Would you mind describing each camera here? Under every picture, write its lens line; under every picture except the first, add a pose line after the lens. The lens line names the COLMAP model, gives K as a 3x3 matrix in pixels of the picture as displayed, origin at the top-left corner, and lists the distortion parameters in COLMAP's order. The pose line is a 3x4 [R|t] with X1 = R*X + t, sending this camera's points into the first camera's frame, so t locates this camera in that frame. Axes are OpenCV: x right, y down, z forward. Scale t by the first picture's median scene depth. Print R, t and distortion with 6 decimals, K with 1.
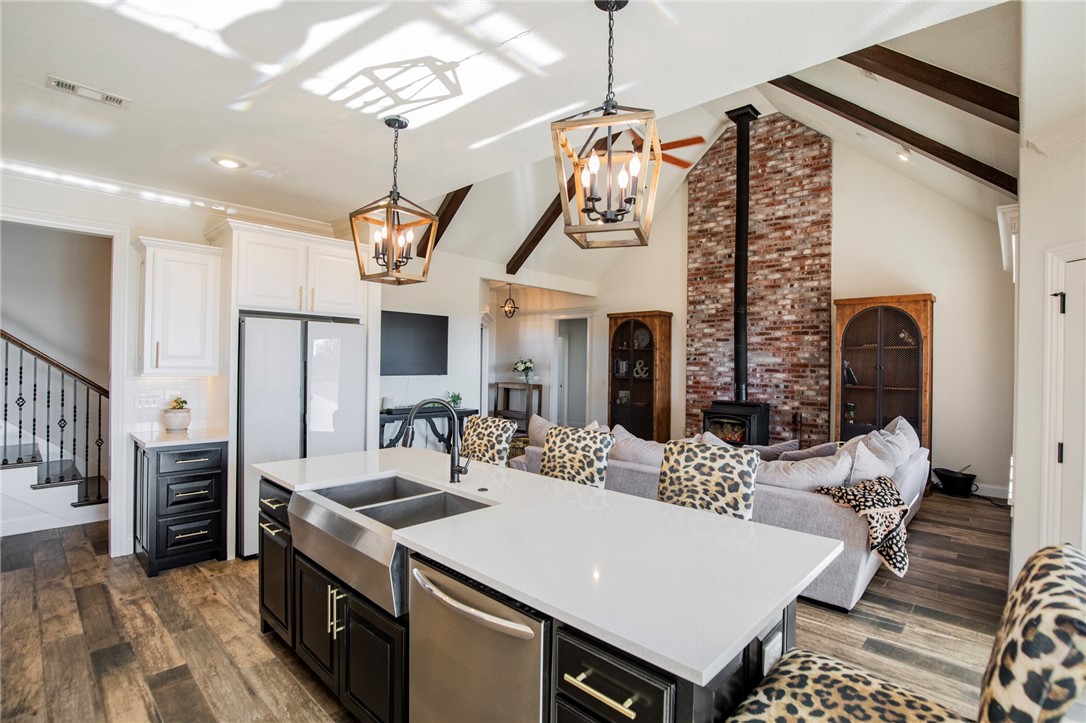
lens RADIAL K [[510.1, 0, 552.6], [0, 510.1, 359.1], [0, 0, 1]] dist [-0.035845, 0.007062]
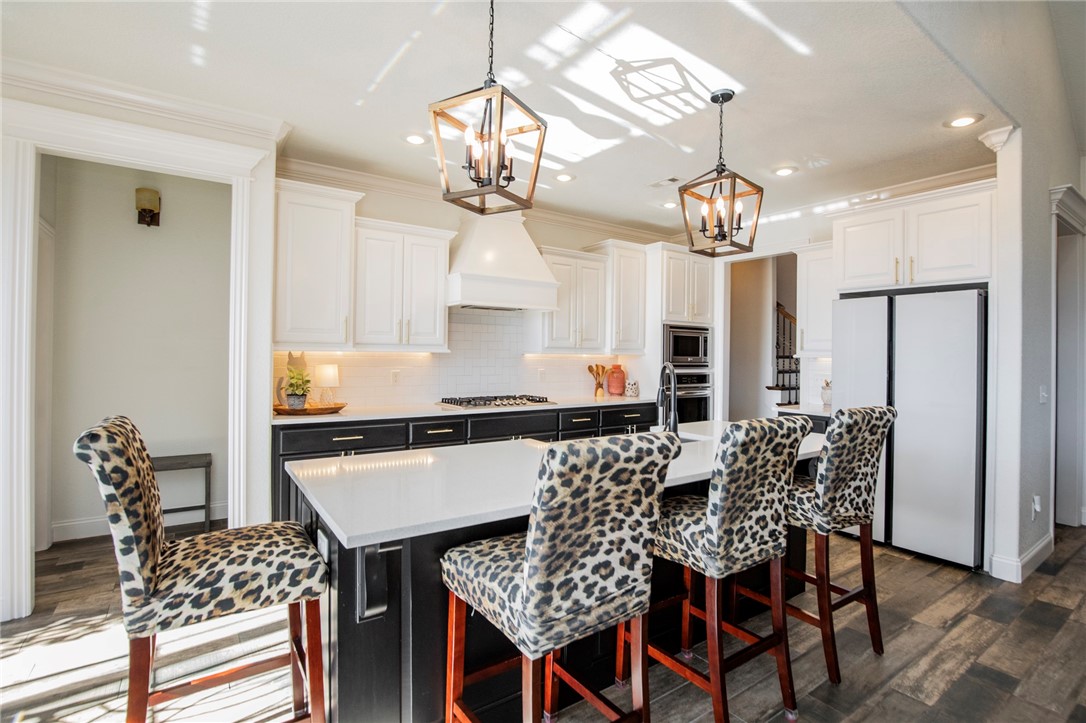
lens RADIAL K [[510.1, 0, 548.2], [0, 510.1, 351.0], [0, 0, 1]] dist [-0.035845, 0.007062]
pose [[-0.202505, -0.021843, -0.979038, 0.724700], [-0.010502, 0.999742, -0.020133, 0.066382], [0.979225, 0.006205, -0.202682, 0.843152]]
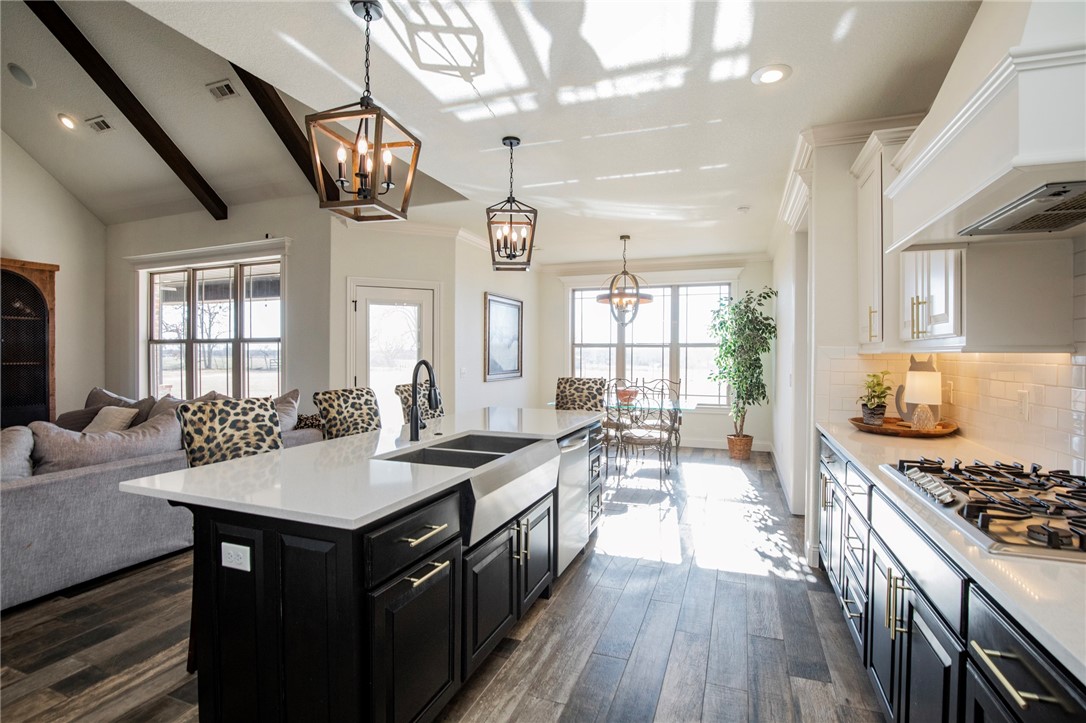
lens RADIAL K [[510.1, 0, 550.6], [0, 510.1, 356.6], [0, 0, 1]] dist [-0.035845, 0.007062]
pose [[-0.378105, -0.021633, 0.925510, -1.103136], [-0.011764, 0.999758, 0.018563, 0.042593], [-0.925688, -0.003869, -0.378268, 1.000803]]
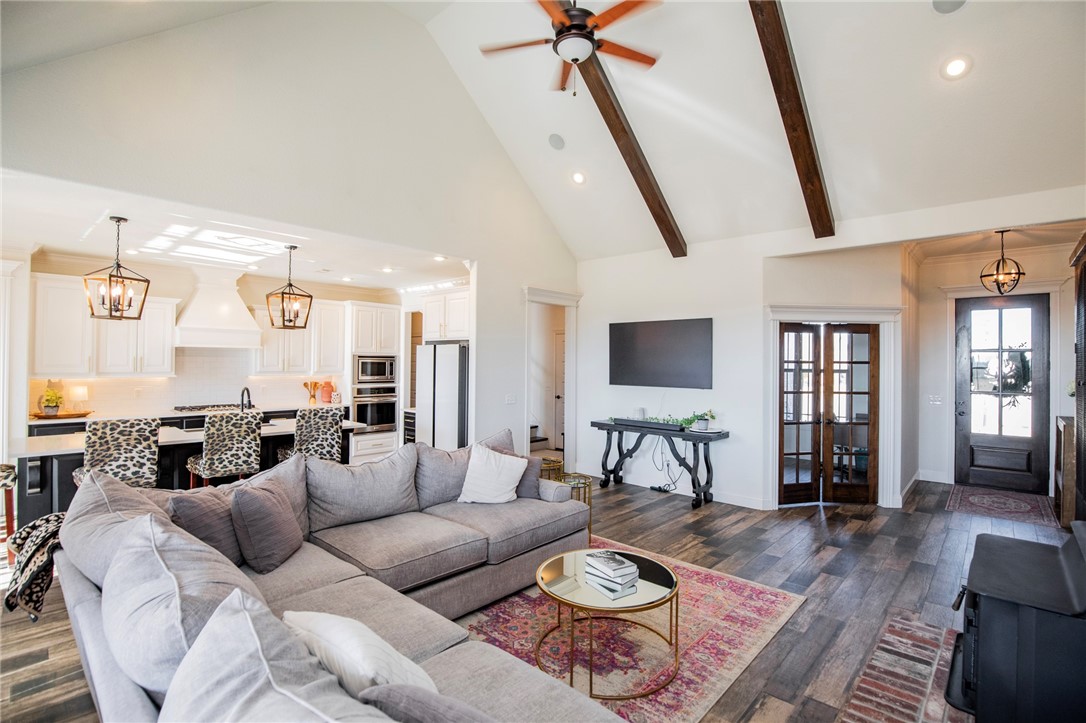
lens RADIAL K [[510.1, 0, 558.0], [0, 510.1, 351.7], [0, 0, 1]] dist [-0.035845, 0.007062]
pose [[0.004802, -0.029809, -0.999544, 1.556786], [-0.005278, 0.999541, -0.029834, -0.008126], [0.999975, 0.005419, 0.004643, 1.922525]]
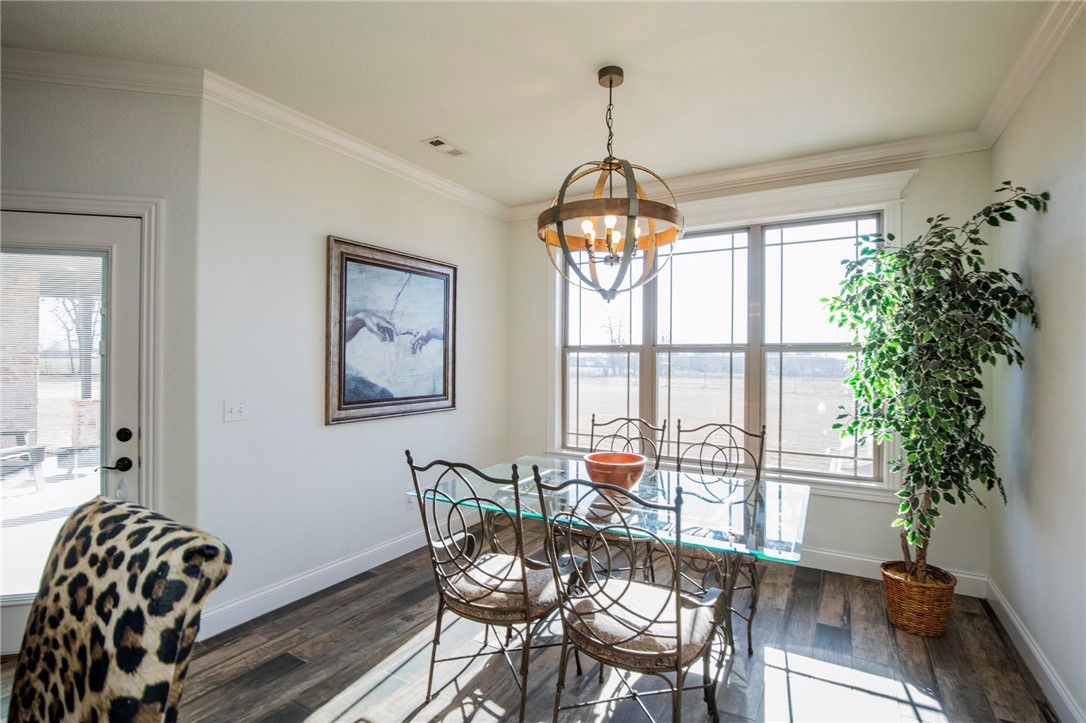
lens RADIAL K [[510.1, 0, 551.9], [0, 510.1, 356.1], [0, 0, 1]] dist [-0.035845, 0.007062]
pose [[-0.204041, -0.014564, 0.978854, 0.000242], [-0.010116, 0.999867, 0.012768, 0.035671], [-0.978910, -0.007297, -0.204161, 0.131800]]
